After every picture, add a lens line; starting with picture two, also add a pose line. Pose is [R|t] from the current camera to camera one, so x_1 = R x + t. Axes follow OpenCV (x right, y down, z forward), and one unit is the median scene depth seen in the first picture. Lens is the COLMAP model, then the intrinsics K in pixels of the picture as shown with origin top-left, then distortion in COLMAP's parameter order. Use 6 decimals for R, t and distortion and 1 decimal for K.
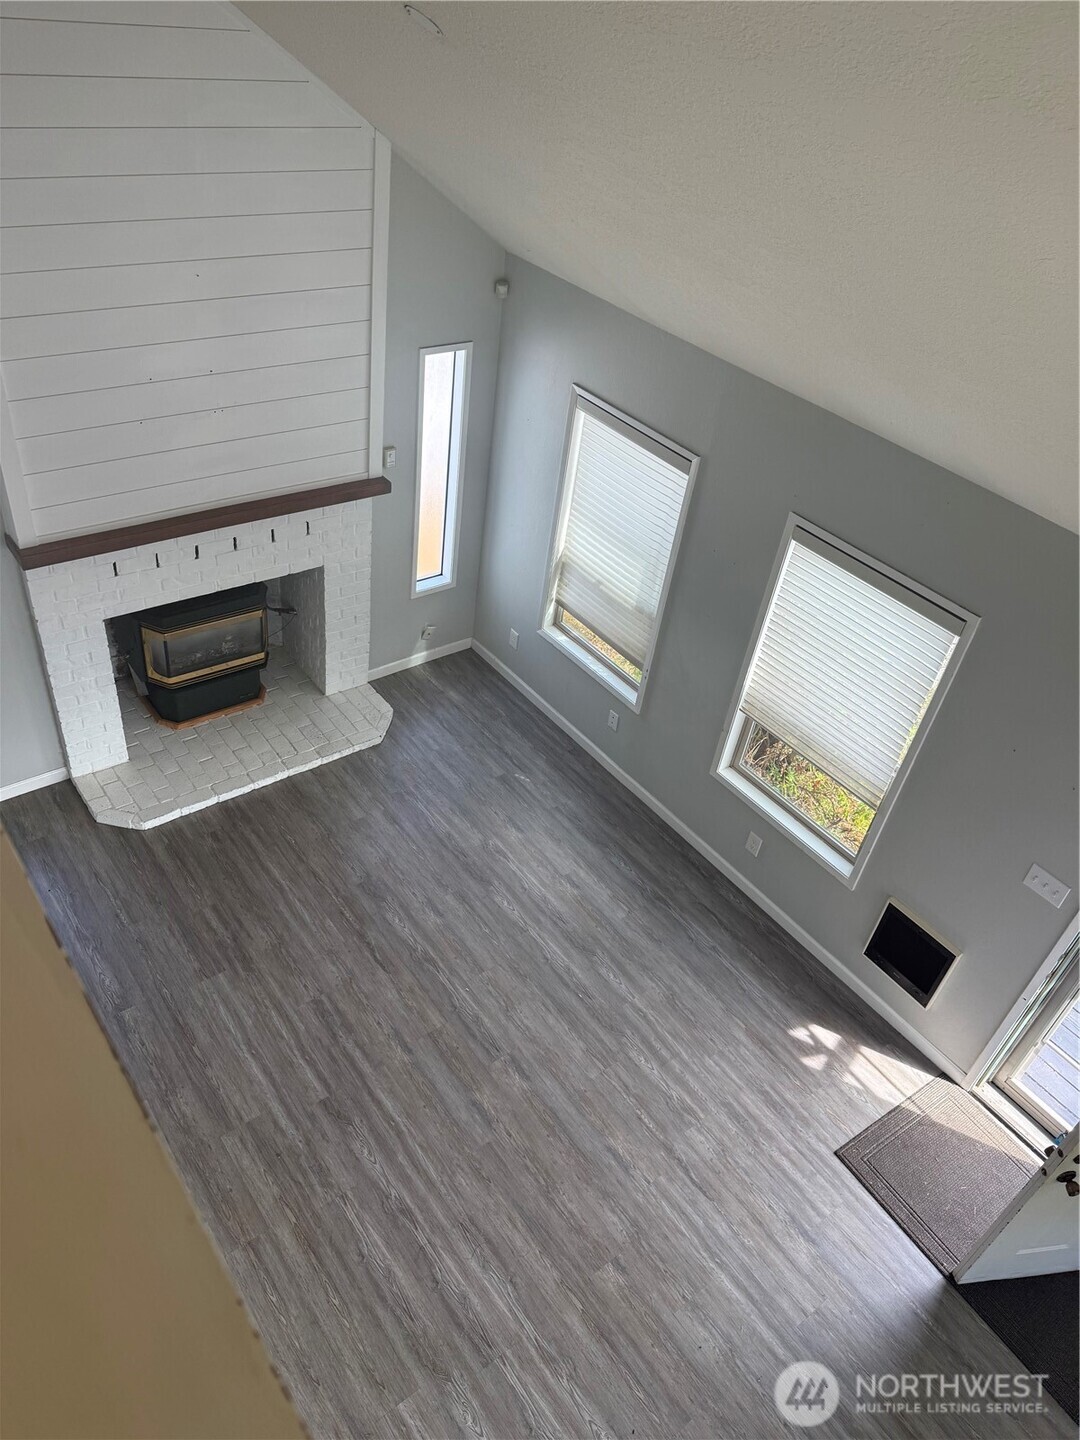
lens RADIAL K [[1028.1, 0, 531.2], [0, 1028.1, 716.8], [0, 0, 1]] dist [0.058117, -0.049164]
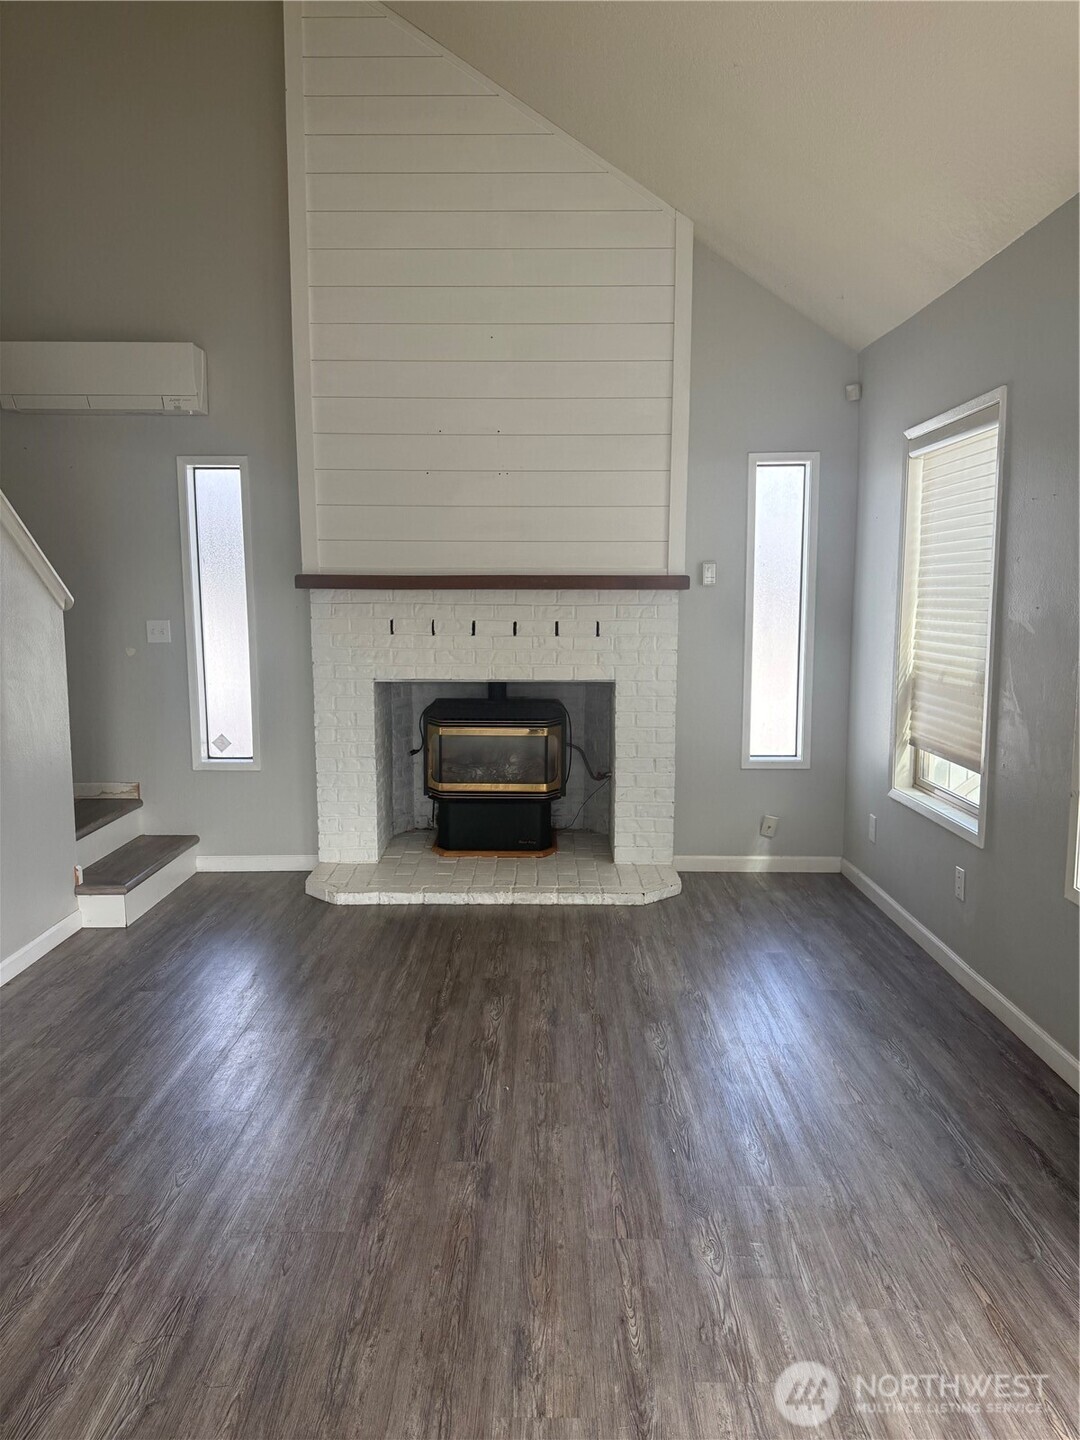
lens RADIAL K [[1028.1, 0, 529.6], [0, 1028.1, 714.4], [0, 0, 1]] dist [0.058117, -0.049164]
pose [[0.779679, -0.047506, -0.624375, 0.346609], [-0.315079, 0.831929, -0.456748, 0.363126], [0.541134, 0.552844, 0.633670, 0.508591]]
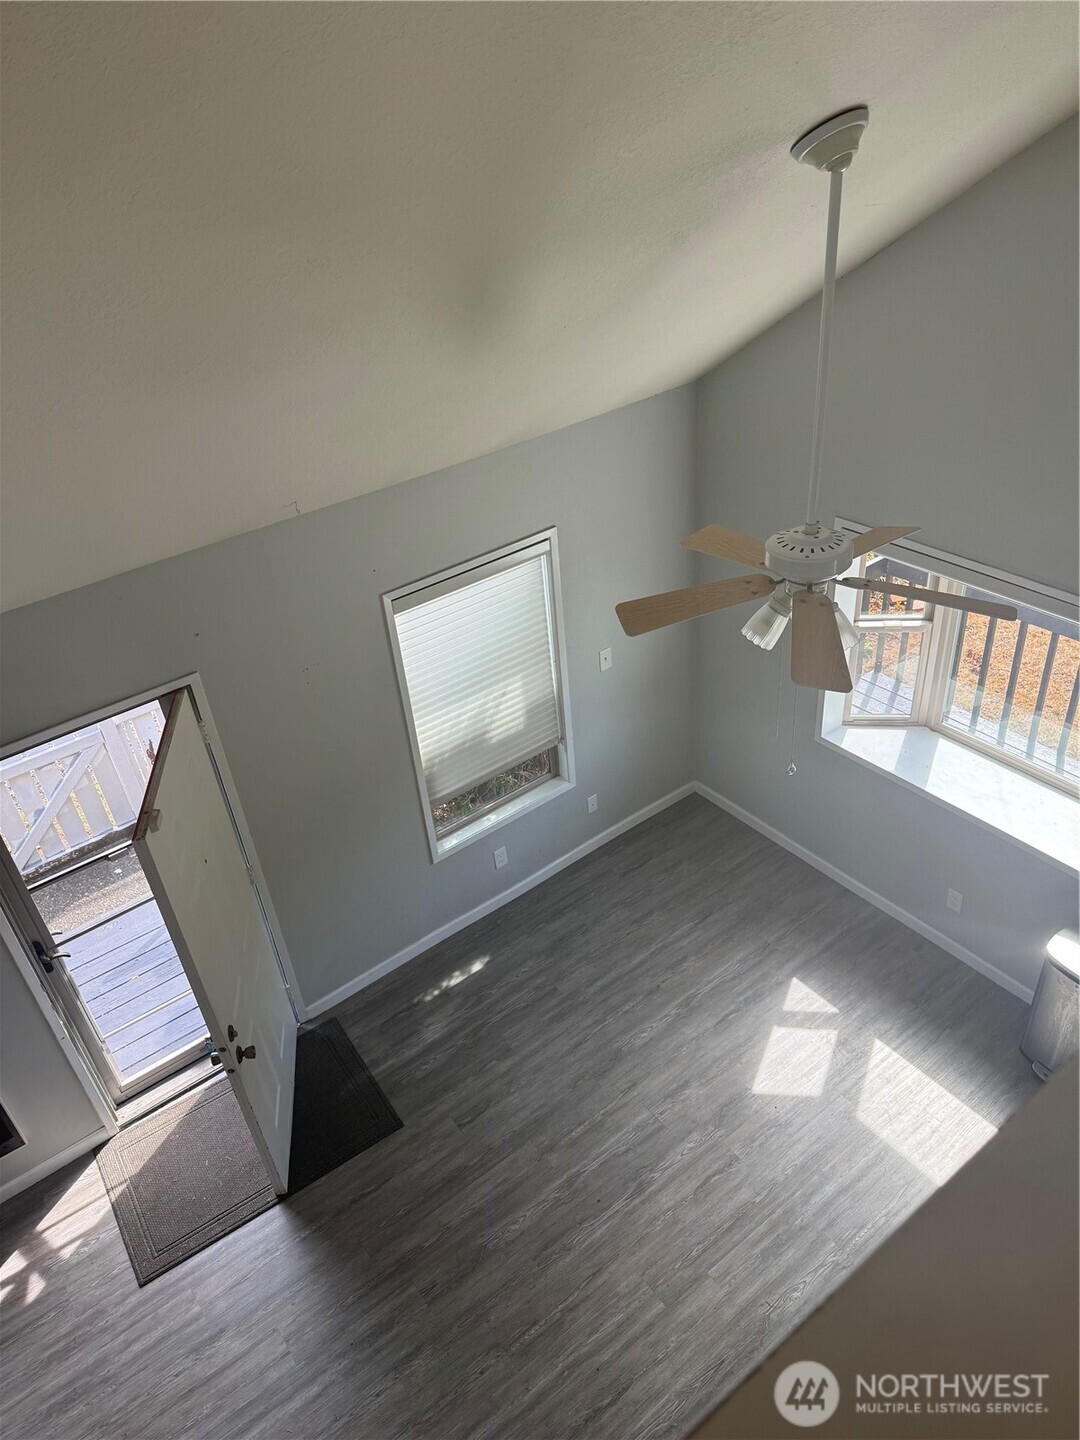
lens RADIAL K [[1028.1, 0, 539.8], [0, 1028.1, 714.9], [0, 0, 1]] dist [0.058117, -0.049164]
pose [[0.006225, -0.662037, 0.749445, -0.064404], [0.689346, 0.545764, 0.476386, -0.057176], [-0.724405, 0.513661, 0.459770, 0.040300]]
